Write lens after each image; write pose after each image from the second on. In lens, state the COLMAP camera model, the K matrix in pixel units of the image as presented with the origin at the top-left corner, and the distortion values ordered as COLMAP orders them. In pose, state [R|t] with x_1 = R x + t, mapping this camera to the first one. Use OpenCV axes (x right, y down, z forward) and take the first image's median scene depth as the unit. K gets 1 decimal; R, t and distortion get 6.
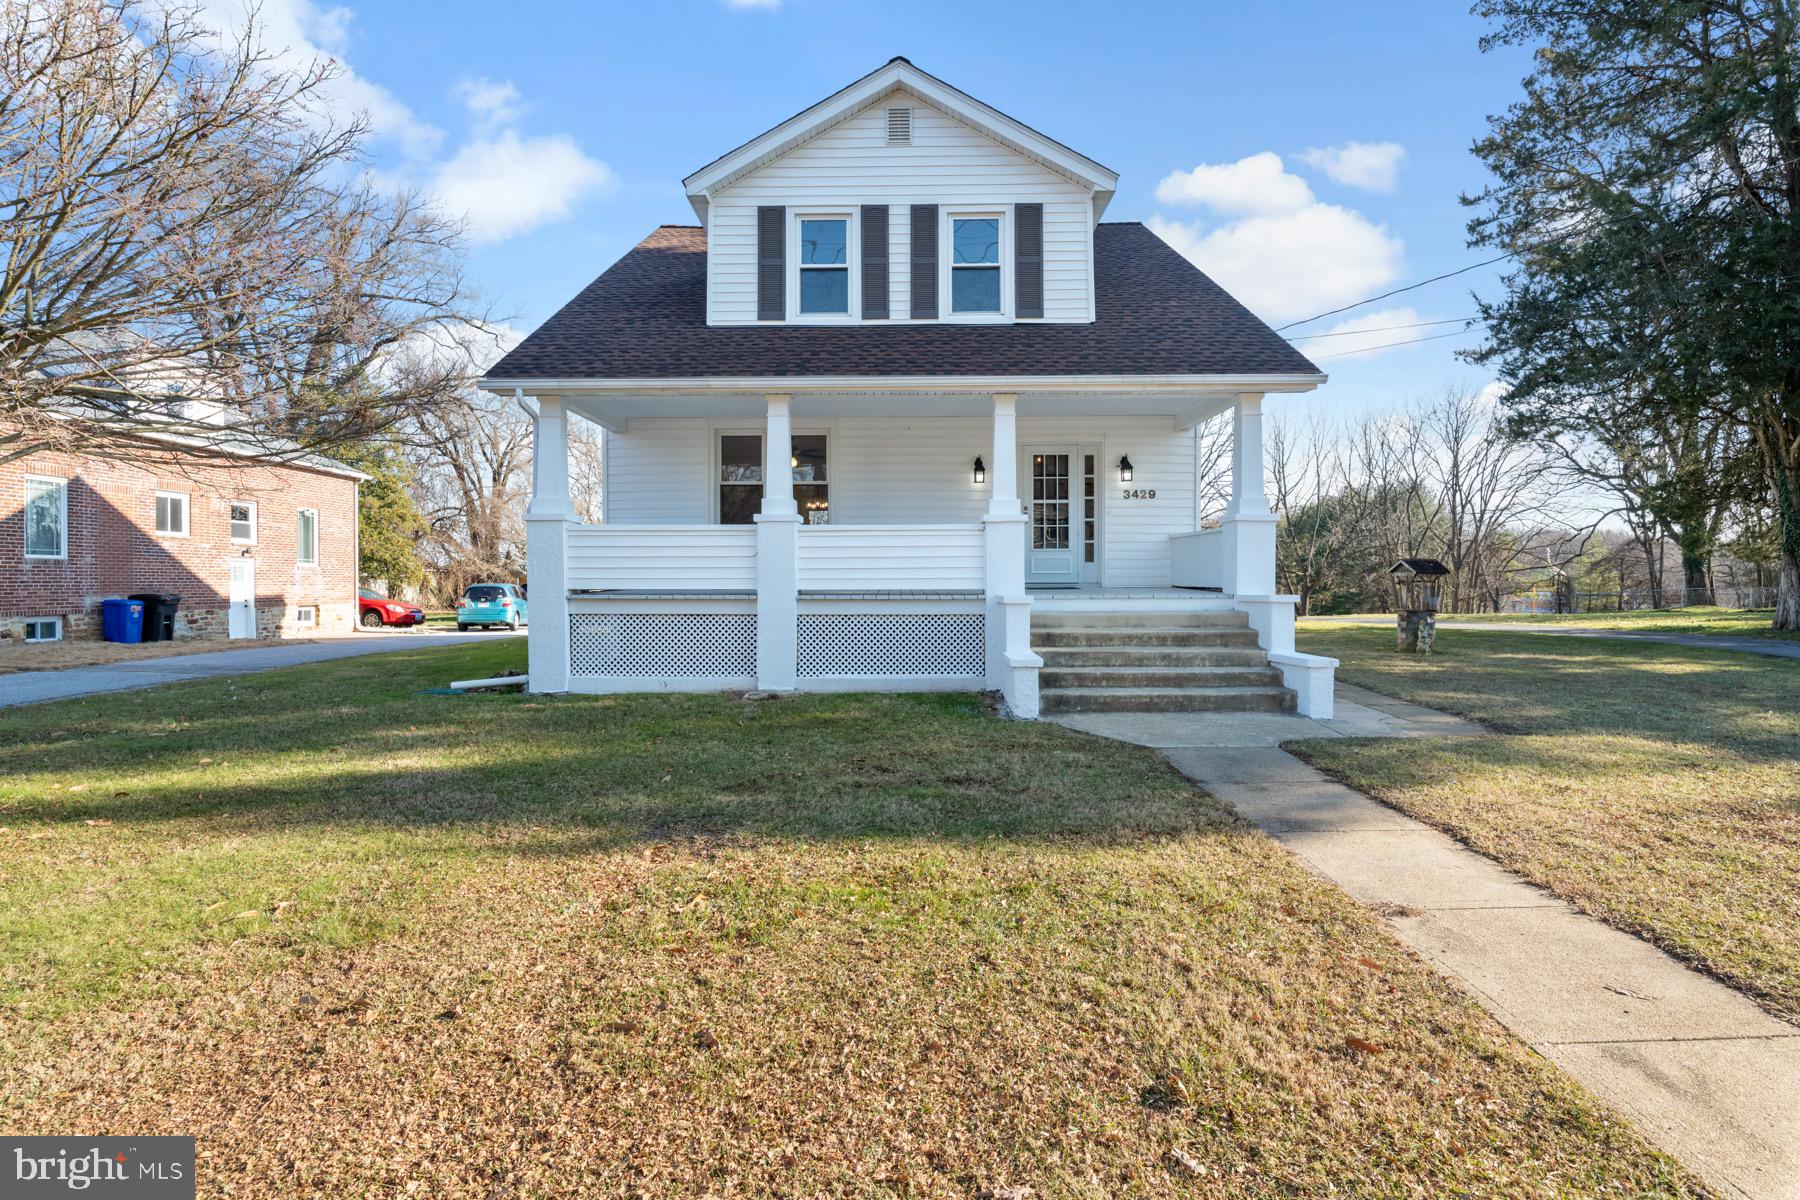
lens RADIAL K [[866.0, 0, 900.0], [0, 866.0, 600.0], [0, 0, 1]] dist [0.003715, 0.000601]
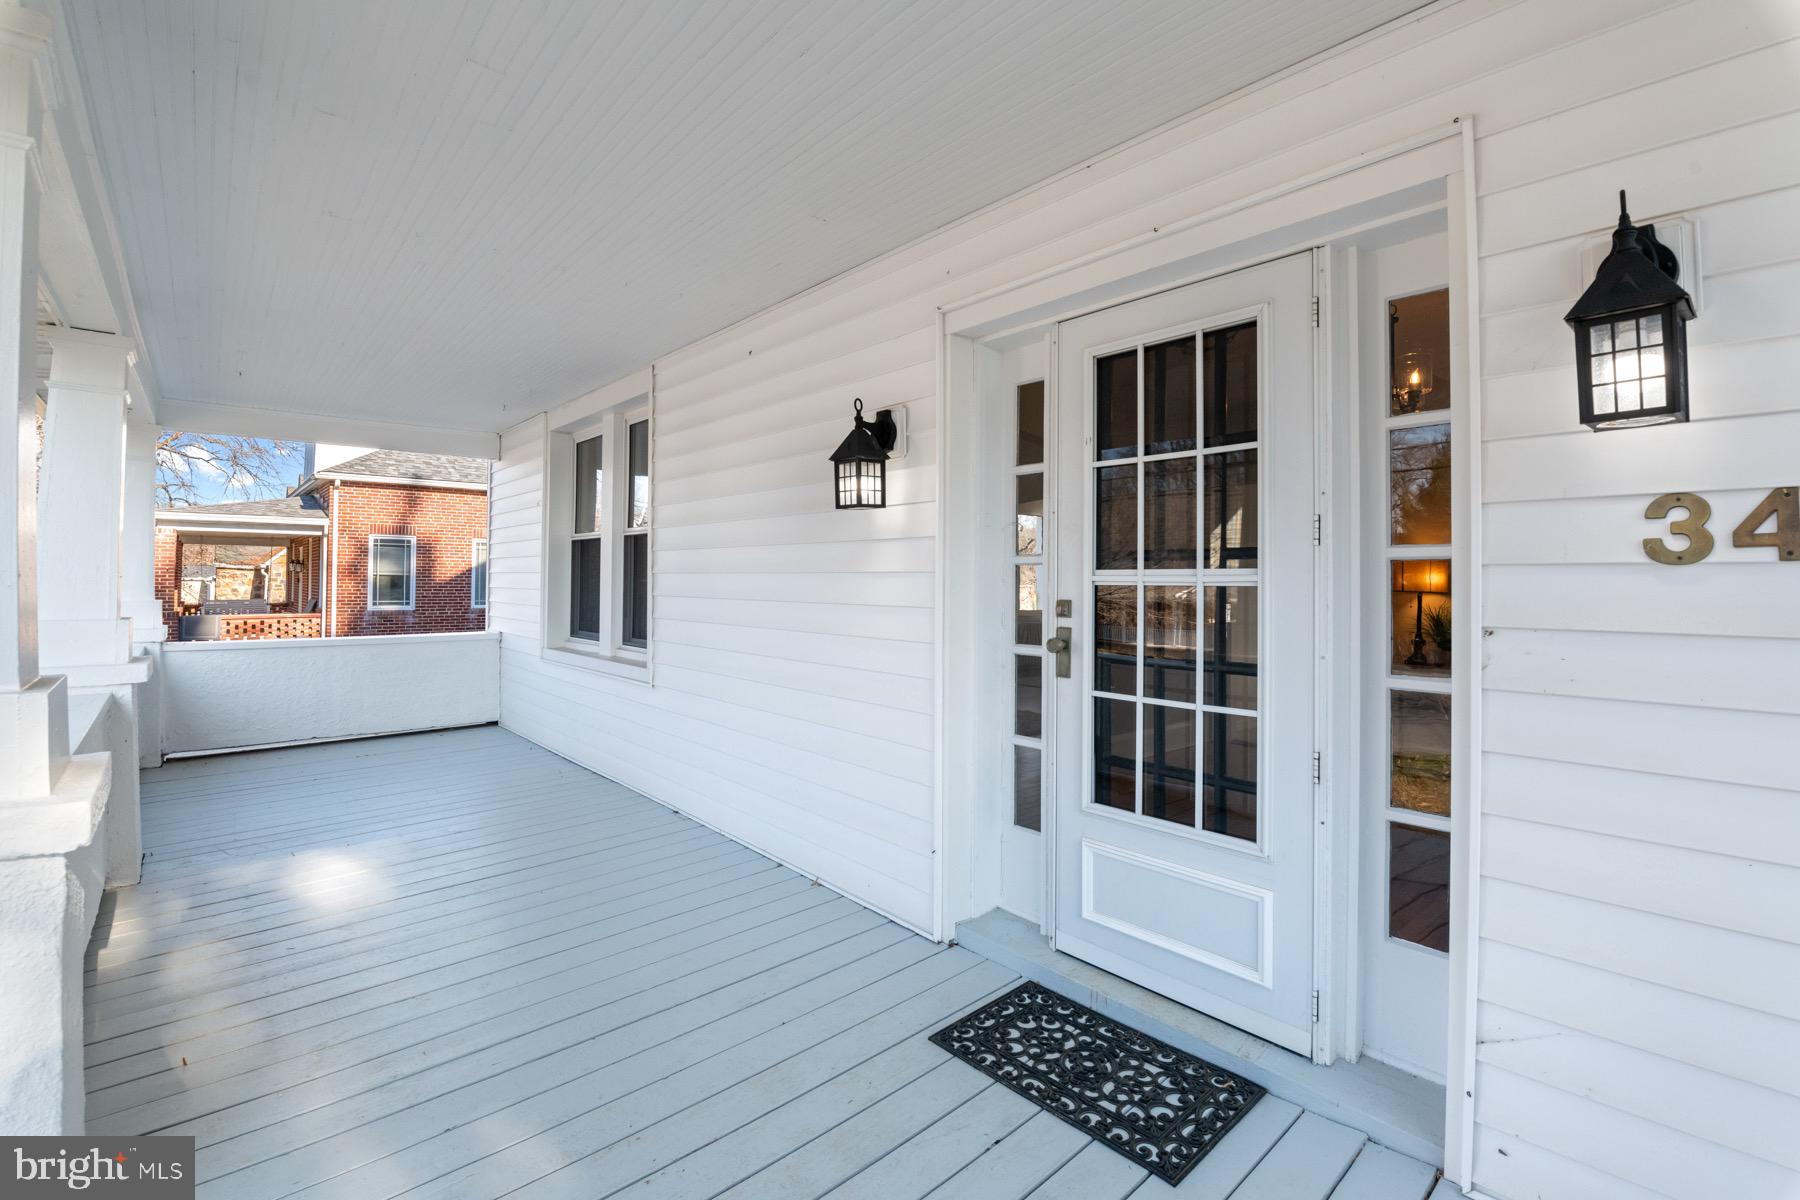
lens RADIAL K [[797.0, 0, 906.6], [0, 797.0, 573.7], [0, 0, 1]] dist [0.000351, 0.000022]
pose [[0.673287, 0.003161, -0.739375, 0.272540], [-0.021706, 0.999644, -0.015492, -0.112385], [0.739063, 0.026479, 0.673116, 0.848664]]
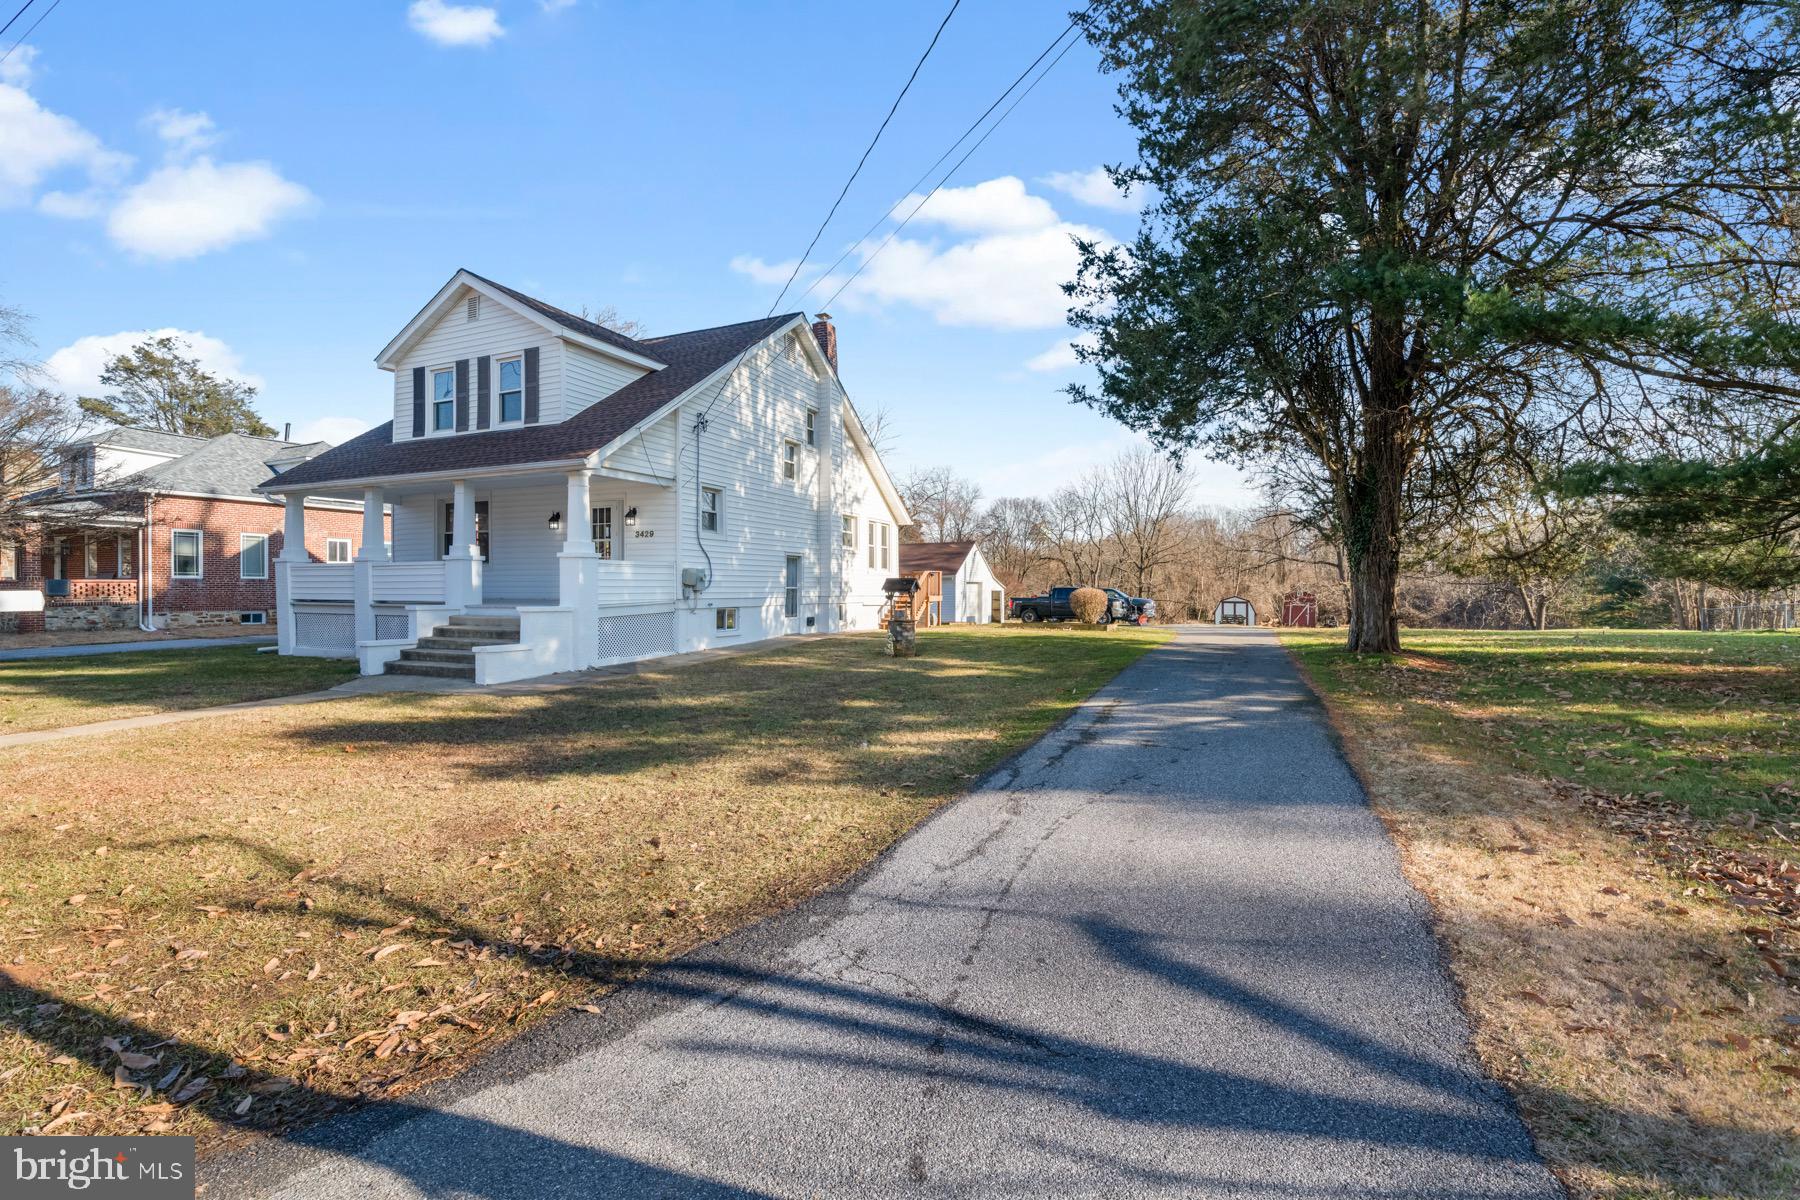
lens RADIAL K [[866.0, 0, 900.0], [0, 866.0, 600.0], [0, 0, 1]] dist [0.003715, 0.000601]
pose [[0.907123, 0.009690, -0.420755, 1.249711], [-0.013522, 0.999890, -0.006126, -0.013013], [0.420649, 0.011246, 0.907154, -0.094528]]
